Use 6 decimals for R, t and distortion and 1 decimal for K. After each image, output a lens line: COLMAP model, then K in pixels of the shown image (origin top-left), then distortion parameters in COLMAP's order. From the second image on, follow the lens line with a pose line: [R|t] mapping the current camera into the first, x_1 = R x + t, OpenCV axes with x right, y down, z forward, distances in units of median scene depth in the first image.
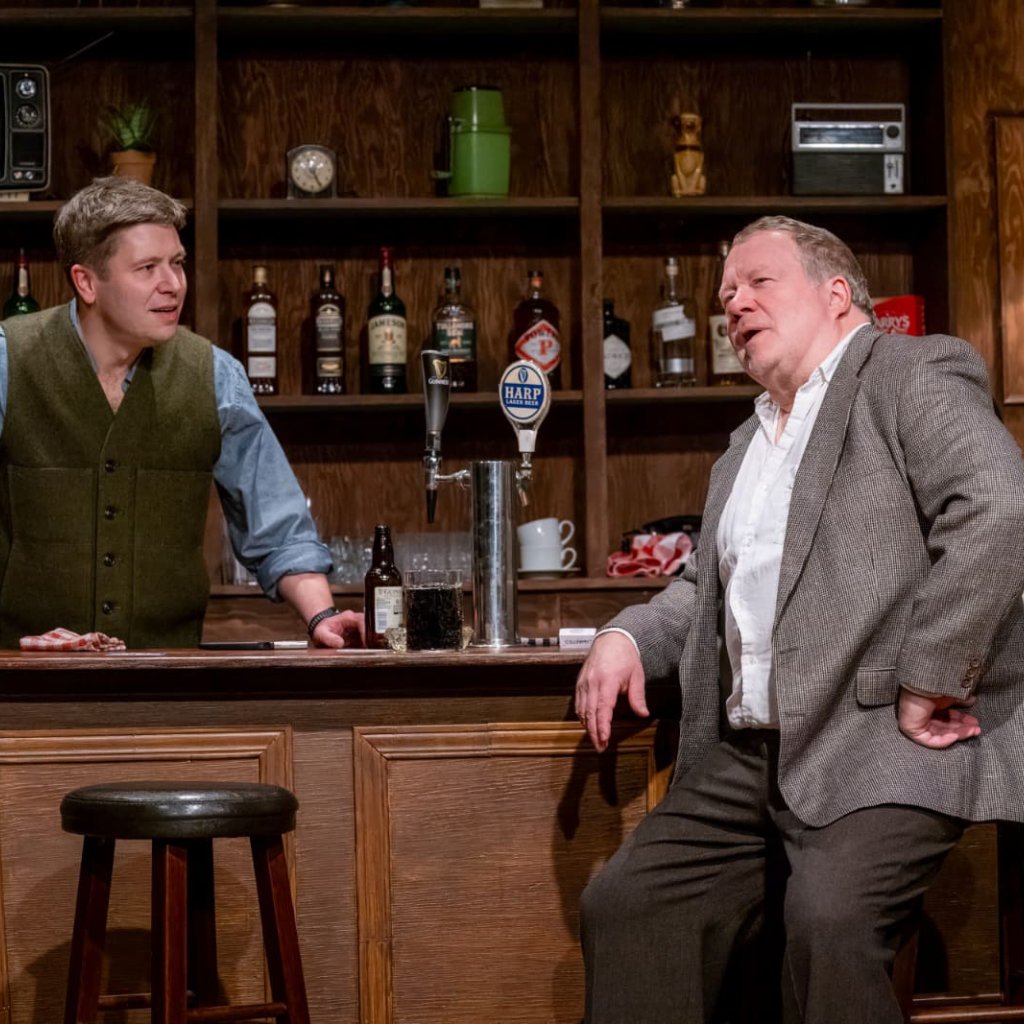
lens RADIAL K [[3821.0, 0, 512.0], [0, 3821.0, 512.0], [0, 0, 1]] dist [-0.373087, -2.461660]
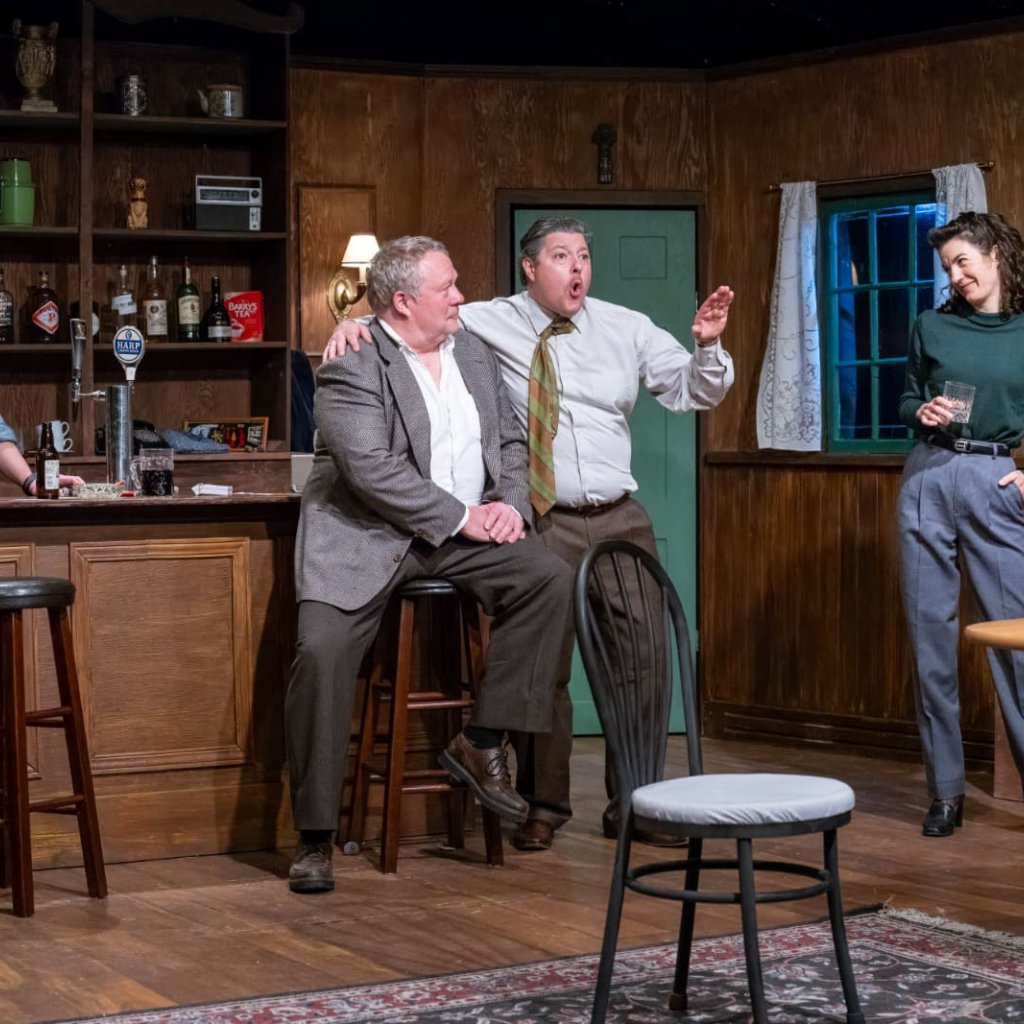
lens RADIAL K [[2380.6, 0, 512.0], [0, 2380.6, 512.0], [0, 0, 1]] dist [-0.078598, -1.259266]
pose [[0.925481, -0.005181, 0.378760, -0.196255], [-0.008833, 0.999339, 0.035253, 0.003259], [-0.378692, -0.035972, 0.924823, -0.028650]]
